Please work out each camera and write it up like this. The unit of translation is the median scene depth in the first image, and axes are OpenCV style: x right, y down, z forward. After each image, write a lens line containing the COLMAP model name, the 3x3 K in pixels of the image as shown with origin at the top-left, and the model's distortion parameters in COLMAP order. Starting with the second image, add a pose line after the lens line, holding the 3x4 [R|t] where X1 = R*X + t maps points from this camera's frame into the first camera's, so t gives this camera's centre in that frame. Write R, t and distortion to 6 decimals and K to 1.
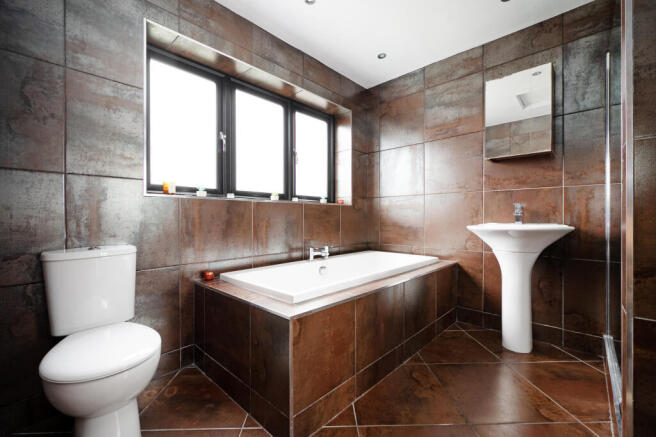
lens RADIAL K [[275.0, 0, 331.0], [0, 275.0, 219.8], [0, 0, 1]] dist [-0.010284, -0.000371]
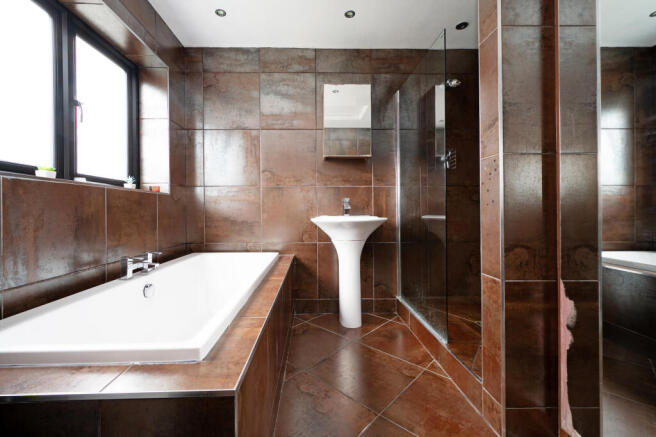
lens RADIAL K [[275.0, 0, 325.1], [0, 275.0, 213.1], [0, 0, 1]] dist [-0.010284, -0.000371]
pose [[0.714479, -0.006037, 0.699631, -0.167277], [0.007914, 0.999969, 0.000546, 0.000998], [-0.699613, 0.005146, 0.714504, 0.206763]]
